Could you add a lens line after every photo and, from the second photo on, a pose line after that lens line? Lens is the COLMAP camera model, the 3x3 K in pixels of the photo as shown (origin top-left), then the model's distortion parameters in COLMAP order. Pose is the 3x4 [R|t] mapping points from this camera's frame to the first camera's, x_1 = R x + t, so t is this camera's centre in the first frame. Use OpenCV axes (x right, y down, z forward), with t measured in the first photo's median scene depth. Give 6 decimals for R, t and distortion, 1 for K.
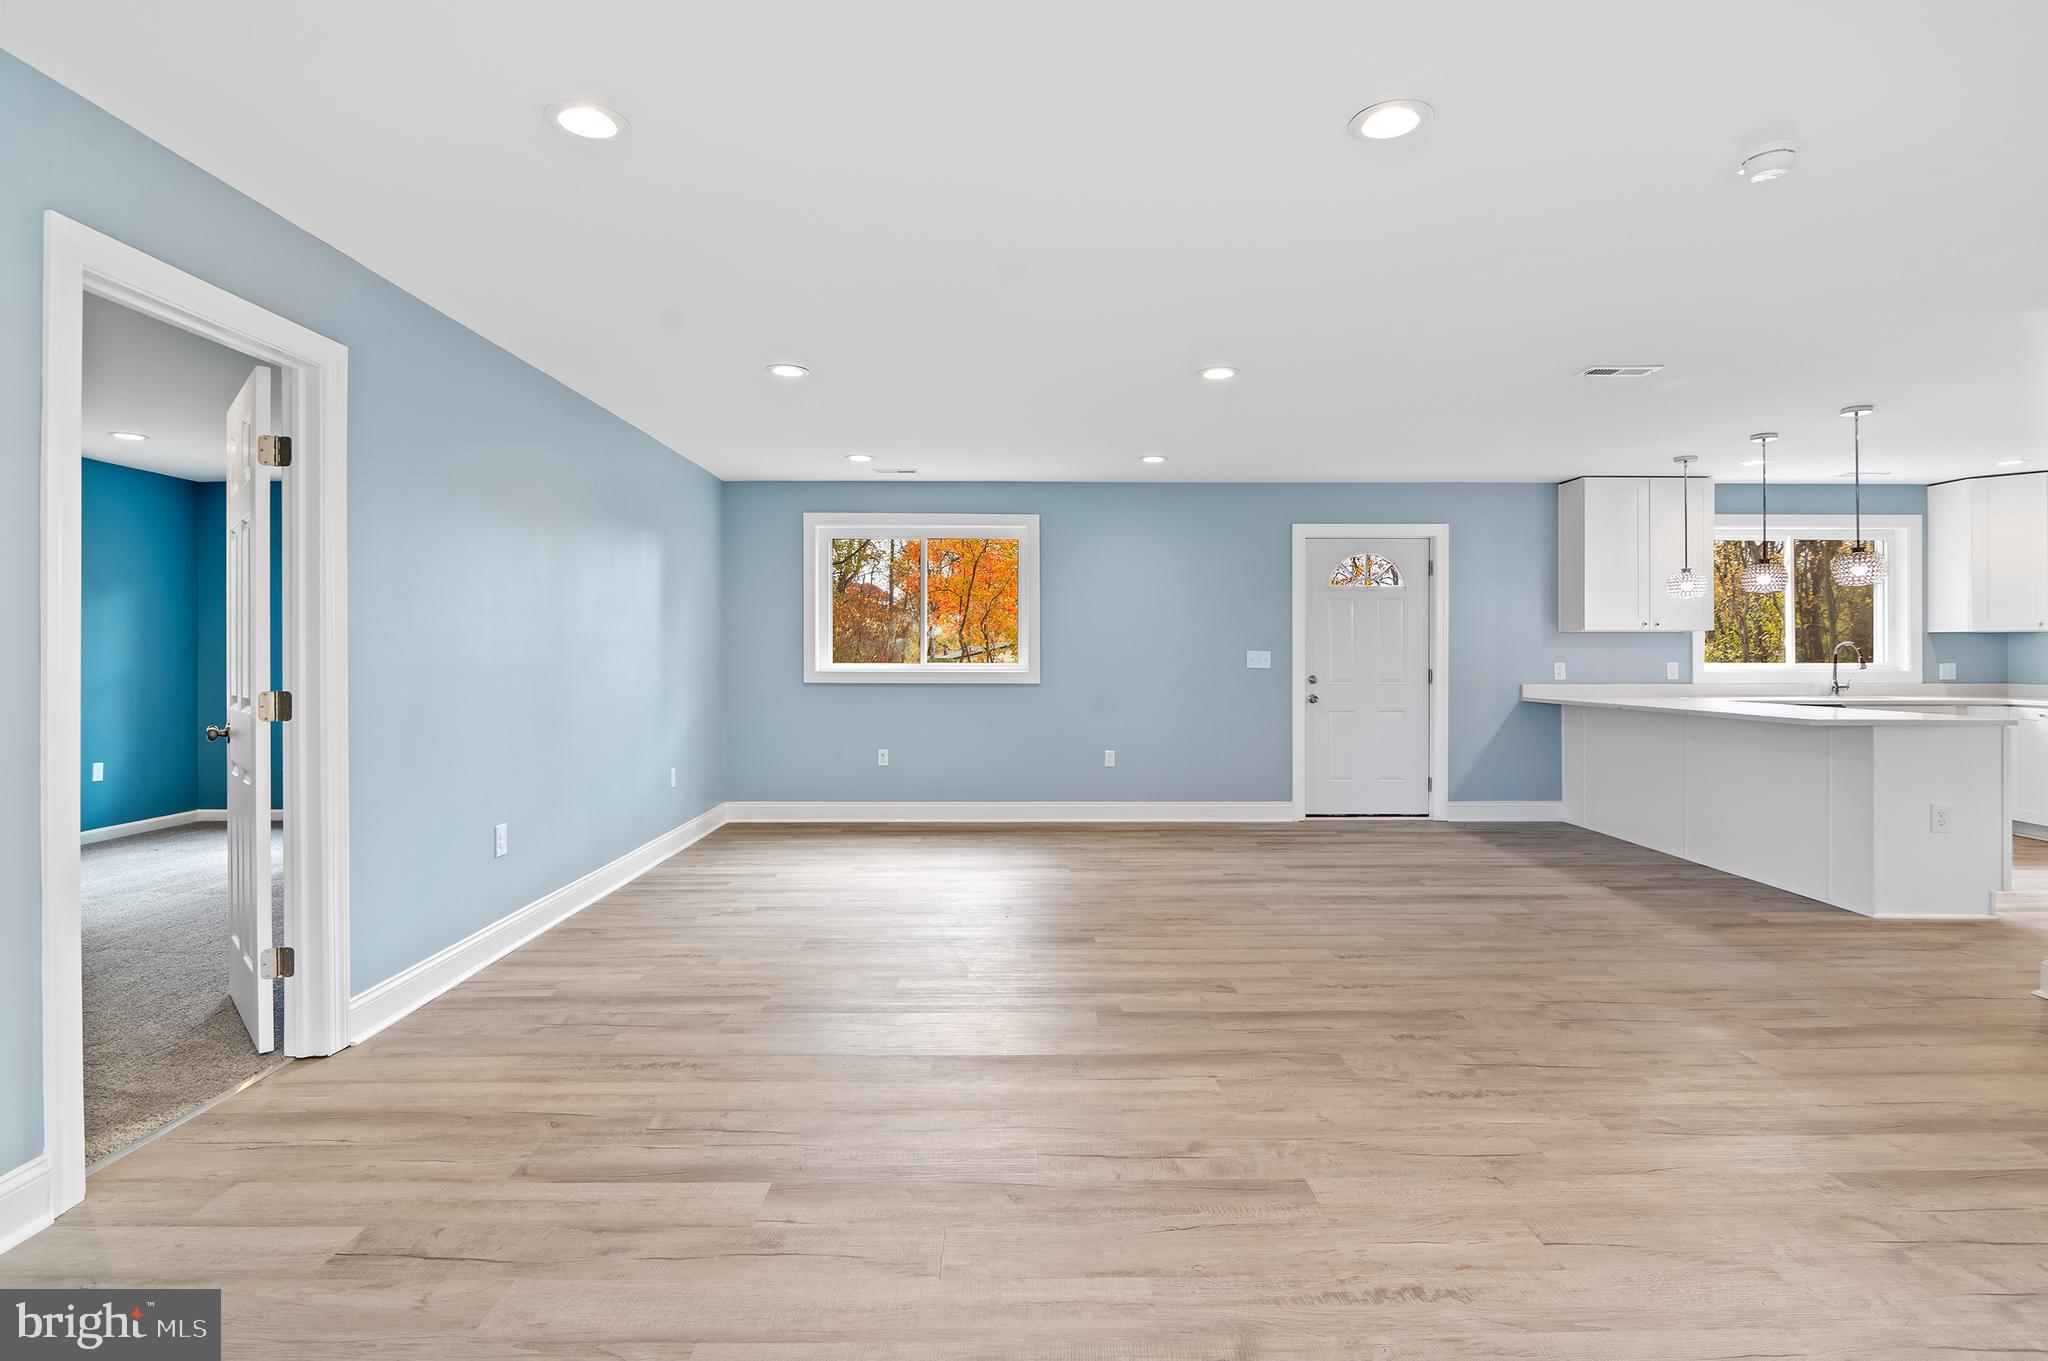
lens RADIAL K [[1001.9, 0, 1024.5], [0, 1001.9, 653.2], [0, 0, 1]] dist [-0.005075, -0.004962]
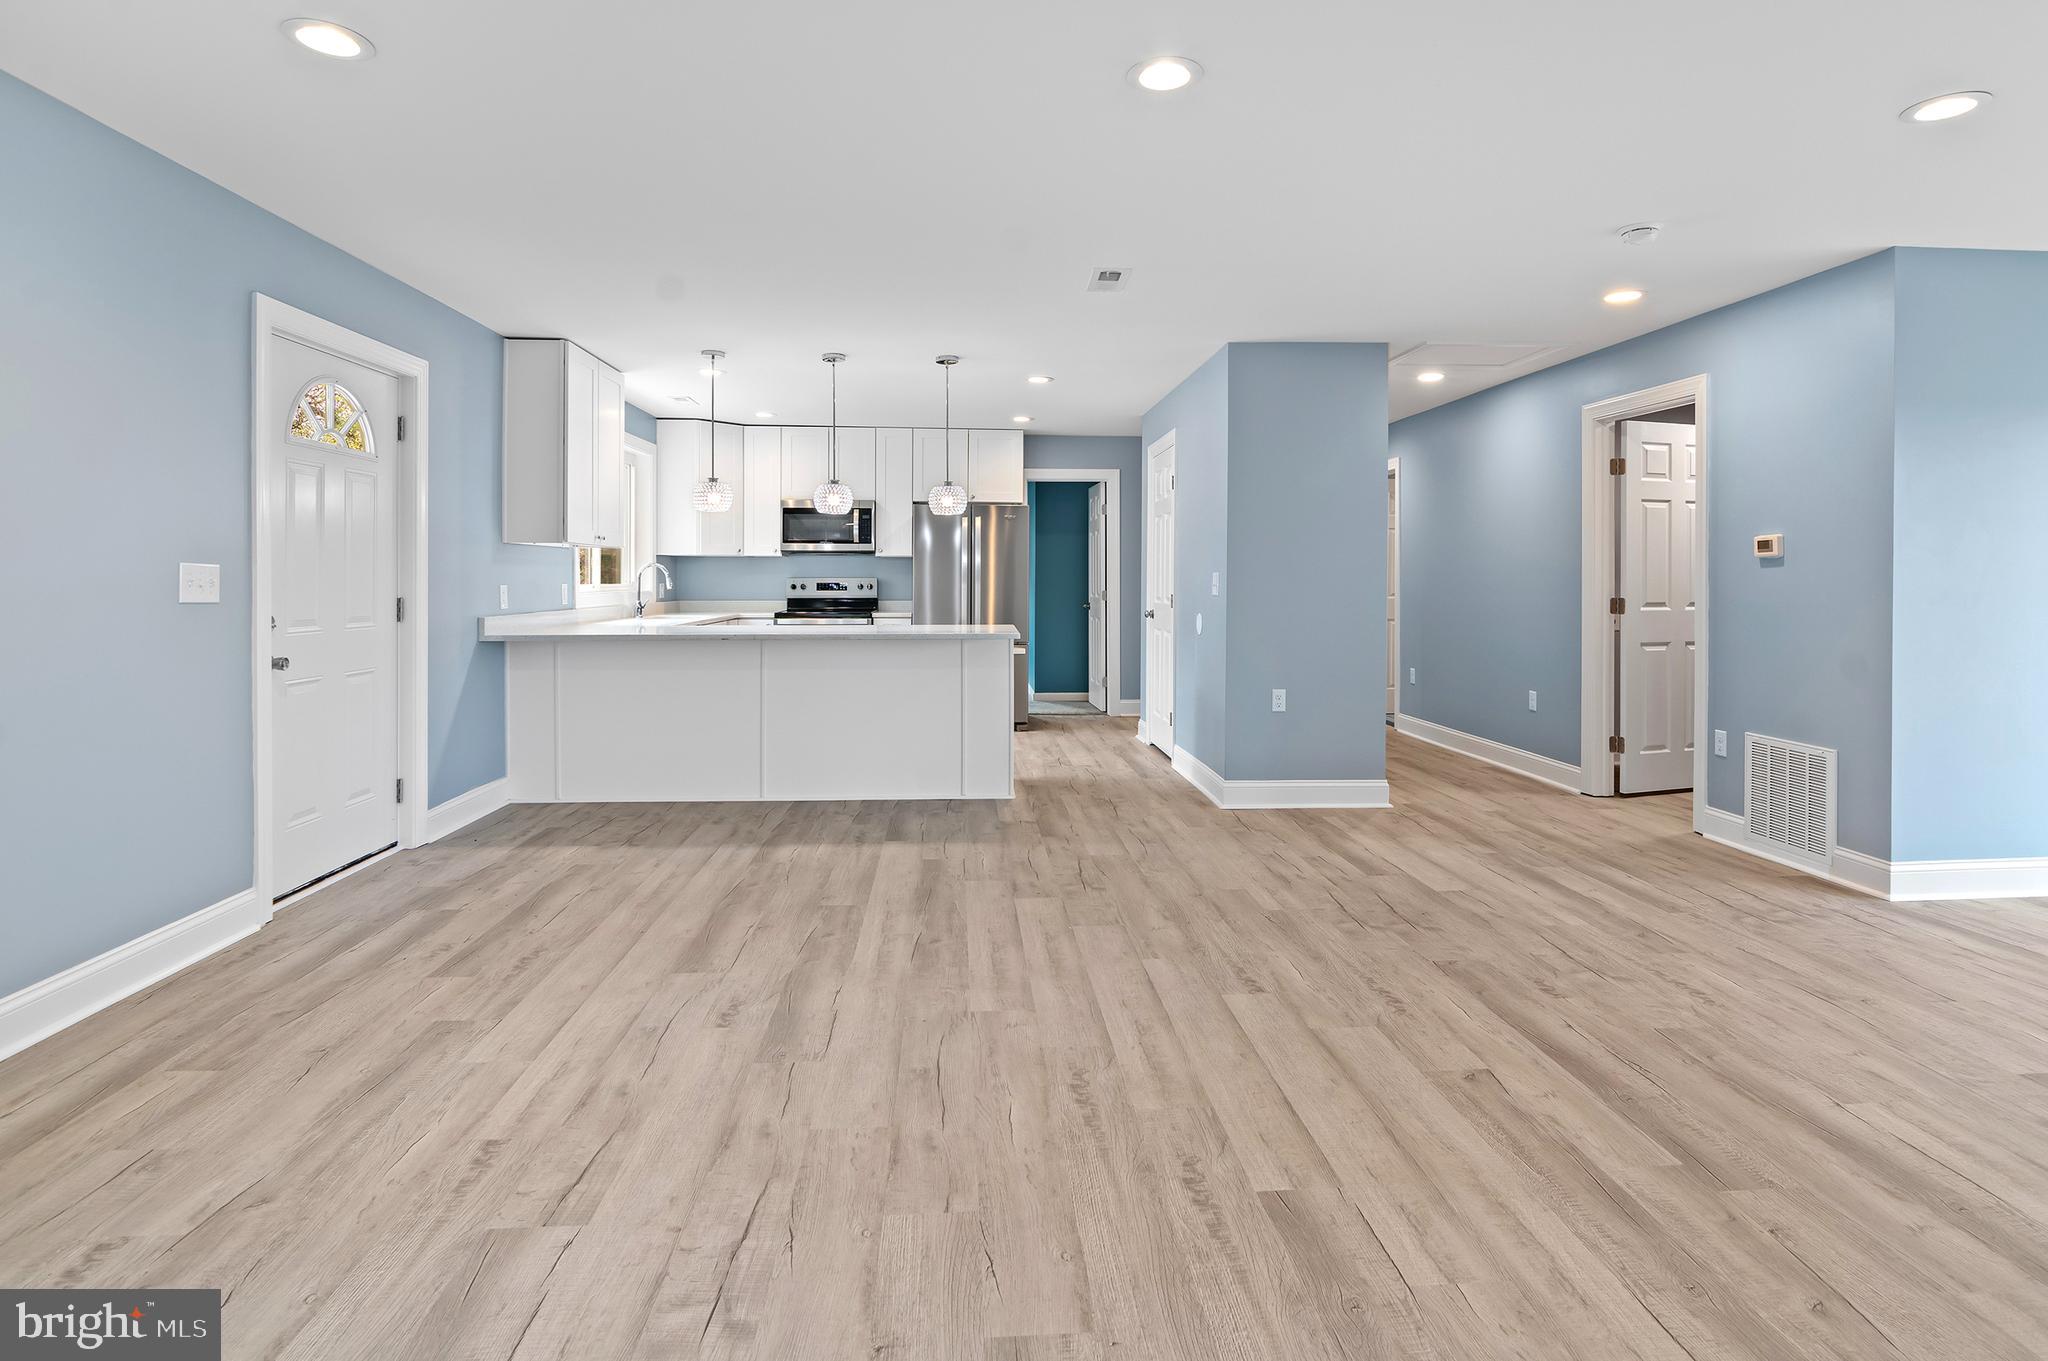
lens RADIAL K [[1032.0, 0, 1028.6], [0, 1032.0, 569.2], [0, 0, 1]] dist [-0.004603, -0.003802]
pose [[-0.060205, 0.008131, 0.998153, -0.273300], [-0.004767, 0.999953, -0.008433, 0.003262], [-0.998175, -0.005266, -0.060164, 0.786021]]
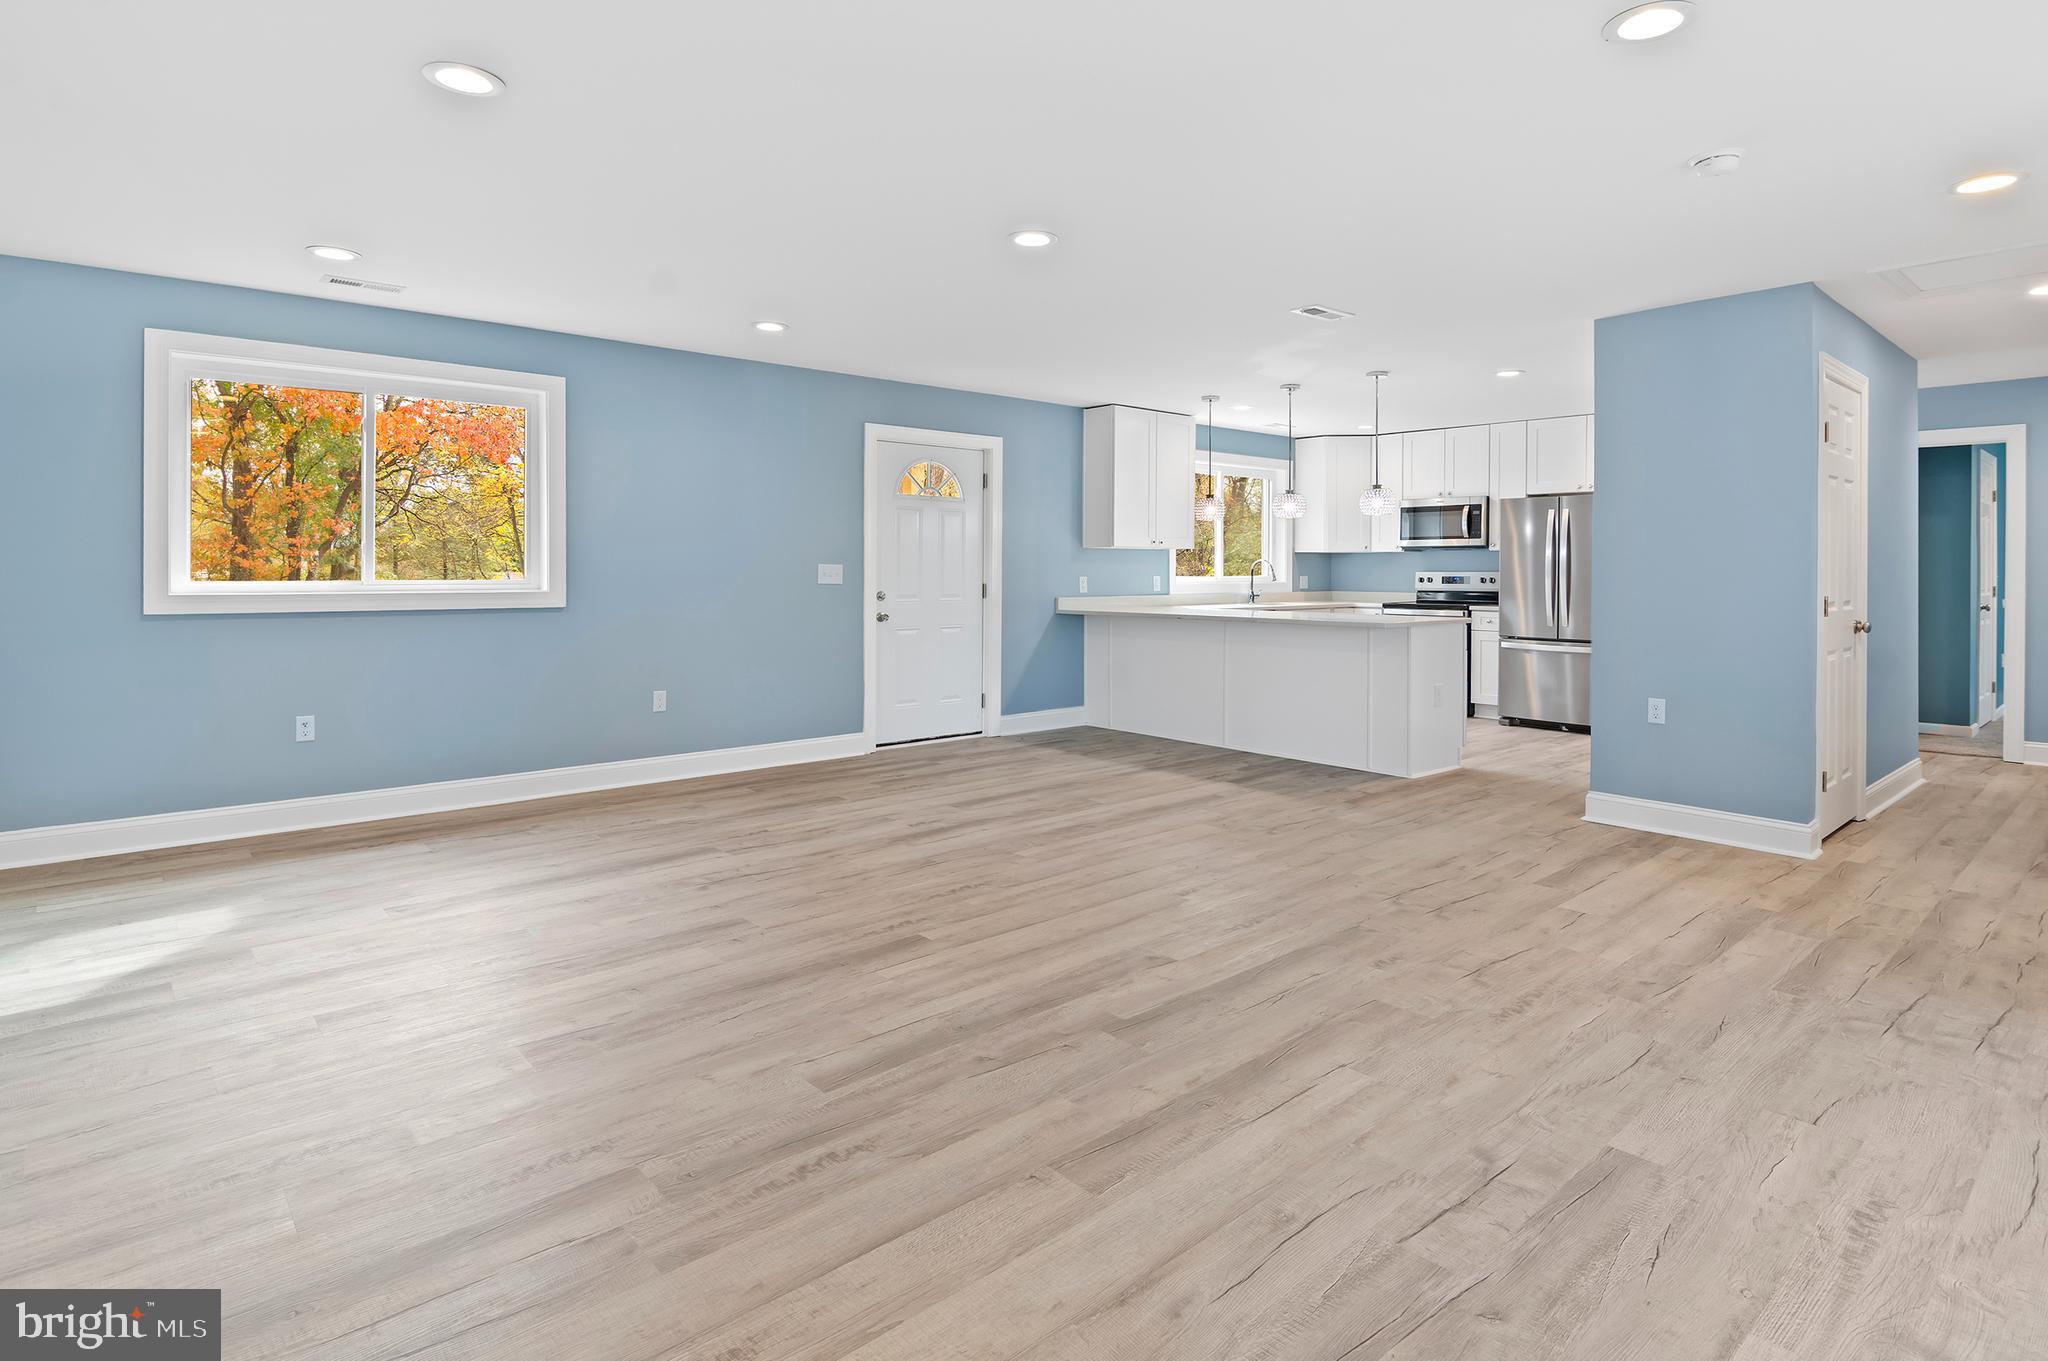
lens RADIAL K [[1055.6, 0, 1034.8], [0, 1055.6, 572.6], [0, 0, 1]] dist [-0.002186, -0.006098]
pose [[0.755730, 0.000336, 0.654883, -0.270406], [-0.002005, 0.999996, 0.001801, 0.004373], [-0.654880, -0.002674, 0.755728, 0.233077]]
